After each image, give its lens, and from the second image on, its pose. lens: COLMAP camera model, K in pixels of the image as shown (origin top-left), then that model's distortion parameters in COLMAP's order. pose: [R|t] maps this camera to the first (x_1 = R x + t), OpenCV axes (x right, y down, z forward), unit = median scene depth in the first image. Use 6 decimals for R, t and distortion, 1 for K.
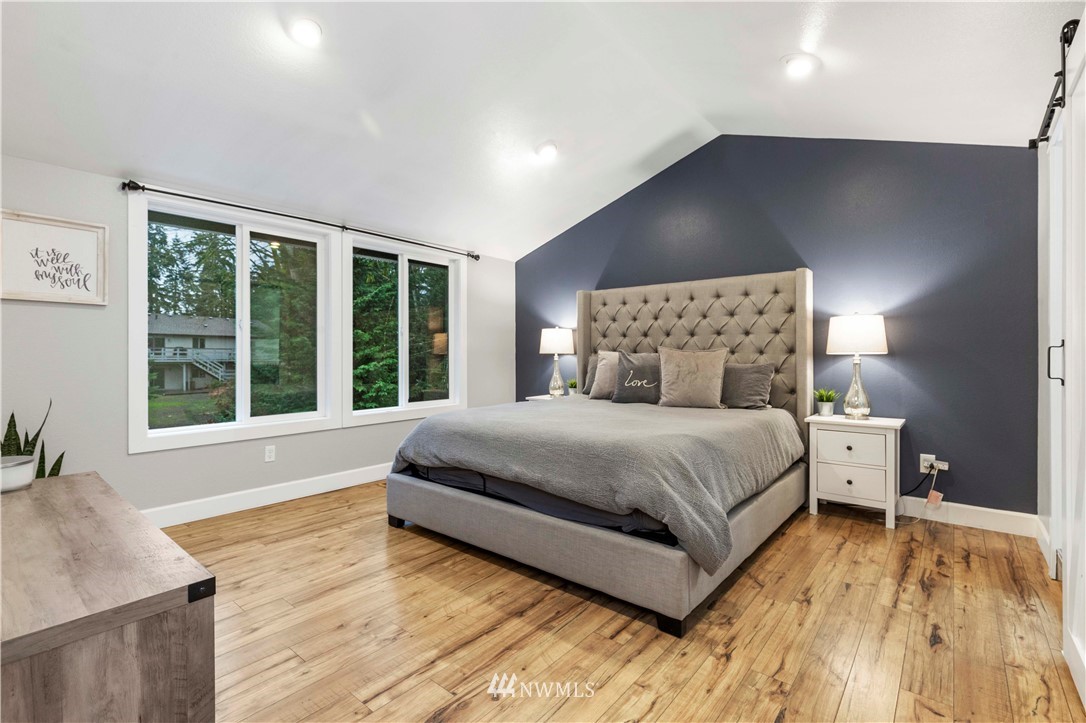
lens RADIAL K [[501.6, 0, 537.7], [0, 501.6, 356.1], [0, 0, 1]] dist [0.008039, -0.002814]
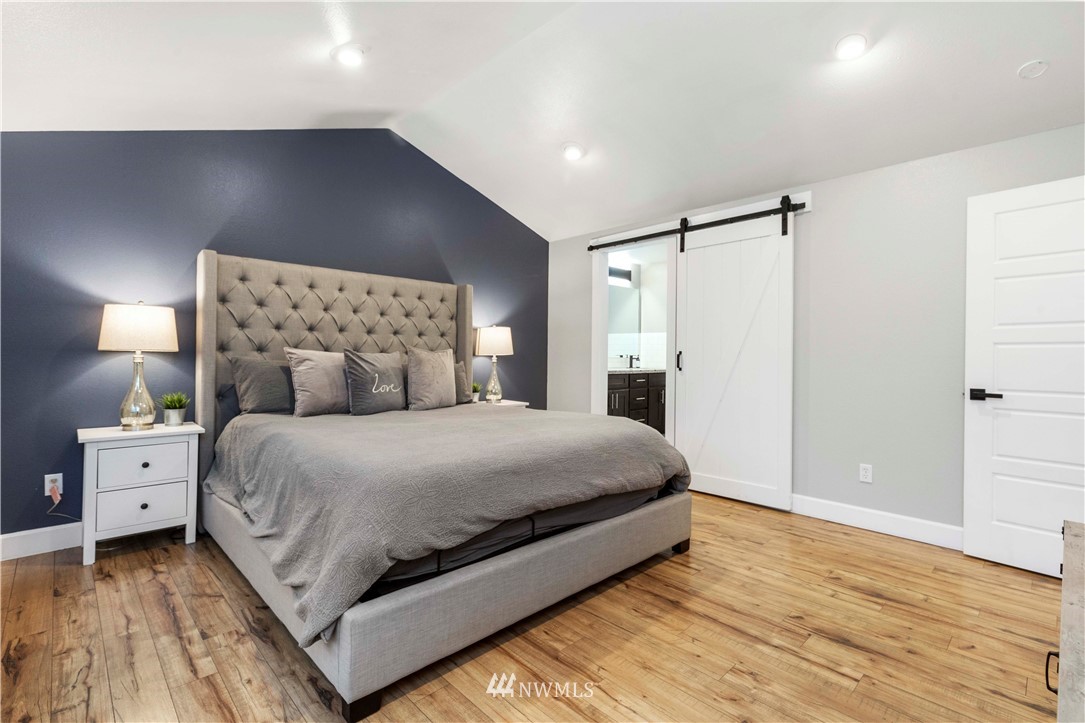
lens RADIAL K [[501.2, 0, 535.5], [0, 501.2, 358.0], [0, 0, 1]] dist [0.008039, -0.002814]
pose [[0.095701, -0.004254, 0.995401, -0.956543], [-0.008139, 0.999954, 0.005056, -0.006154], [-0.995377, -0.008585, 0.095662, 1.022973]]
